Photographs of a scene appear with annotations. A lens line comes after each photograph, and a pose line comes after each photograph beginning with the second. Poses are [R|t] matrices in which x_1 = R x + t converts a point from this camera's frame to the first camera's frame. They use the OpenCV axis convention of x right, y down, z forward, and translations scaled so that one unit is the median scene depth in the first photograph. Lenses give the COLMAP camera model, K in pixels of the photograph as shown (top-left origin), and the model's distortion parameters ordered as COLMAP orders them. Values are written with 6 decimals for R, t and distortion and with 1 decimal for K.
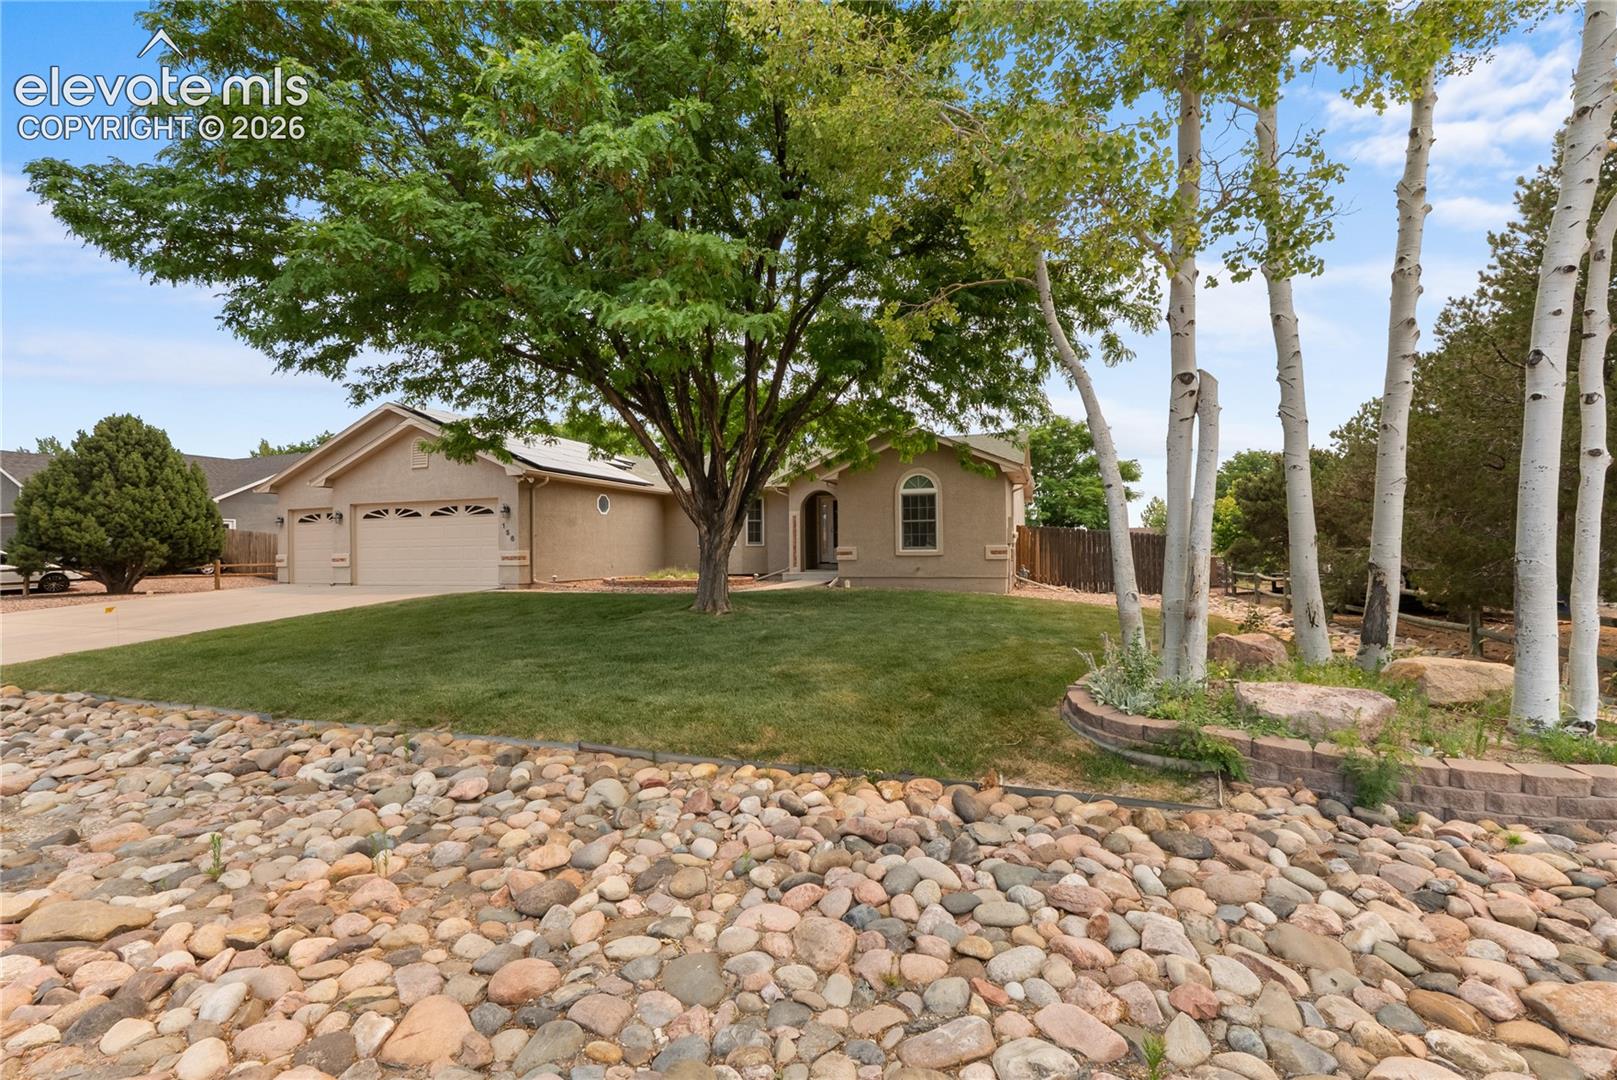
lens RADIAL K [[711.0, 0, 801.2], [0, 711.0, 550.9], [0, 0, 1]] dist [-0.008629, 0.001444]
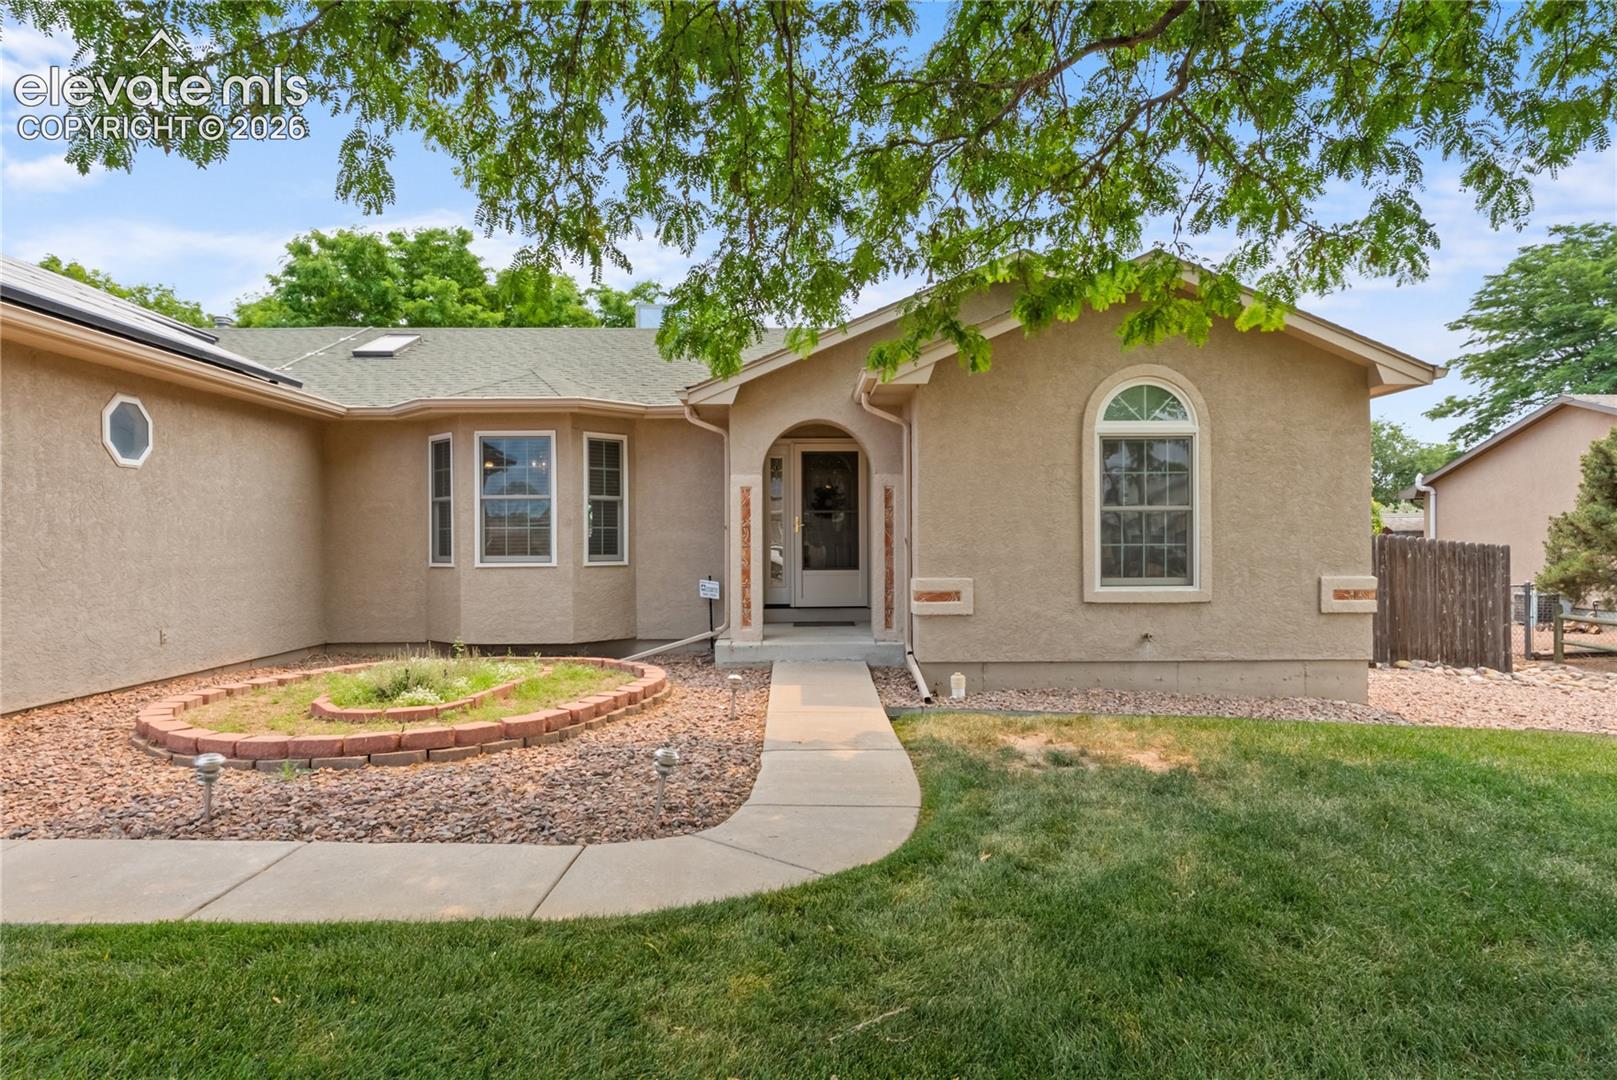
lens RADIAL K [[958.4, 0, 813.3], [0, 958.4, 538.6], [0, 0, 1]] dist [-0.005134, -0.000318]
pose [[0.931875, 0.006338, 0.362723, -0.176260], [-0.004476, 0.999972, -0.005973, -0.022765], [-0.362751, 0.003943, 0.931878, 0.592361]]
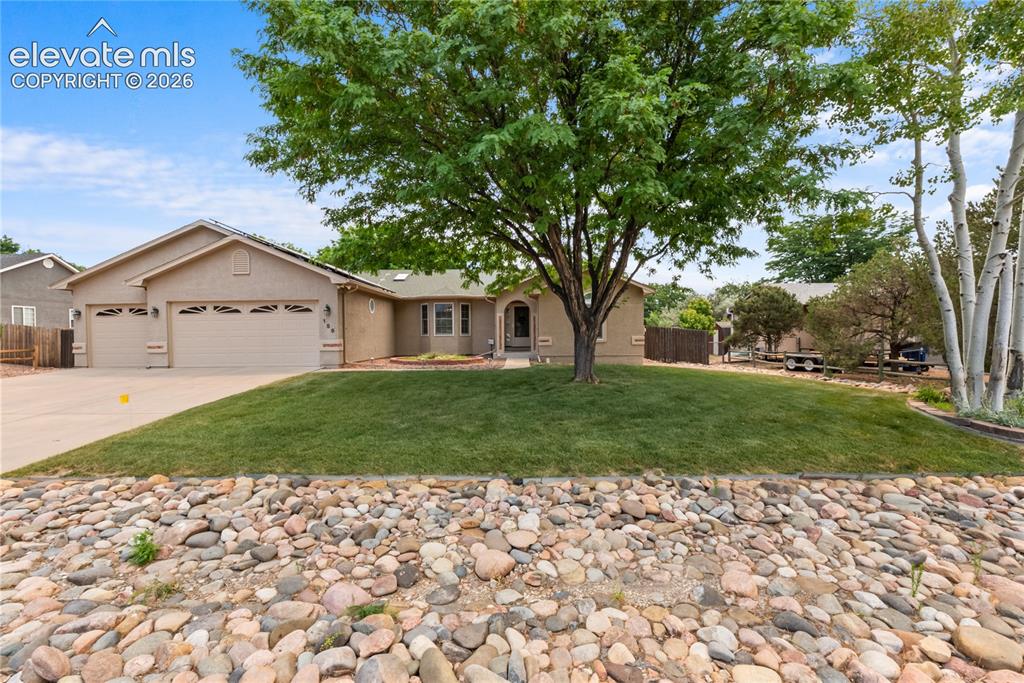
lens RADIAL K [[450.3, 0, 510.3], [0, 450.3, 340.5], [0, 0, 1]] dist [-0.008629, 0.001444]
pose [[0.944408, -0.001414, 0.328773, -0.347639], [-0.000588, 0.999982, 0.005988, -0.003984], [-0.328776, -0.005848, 0.944390, 0.084082]]
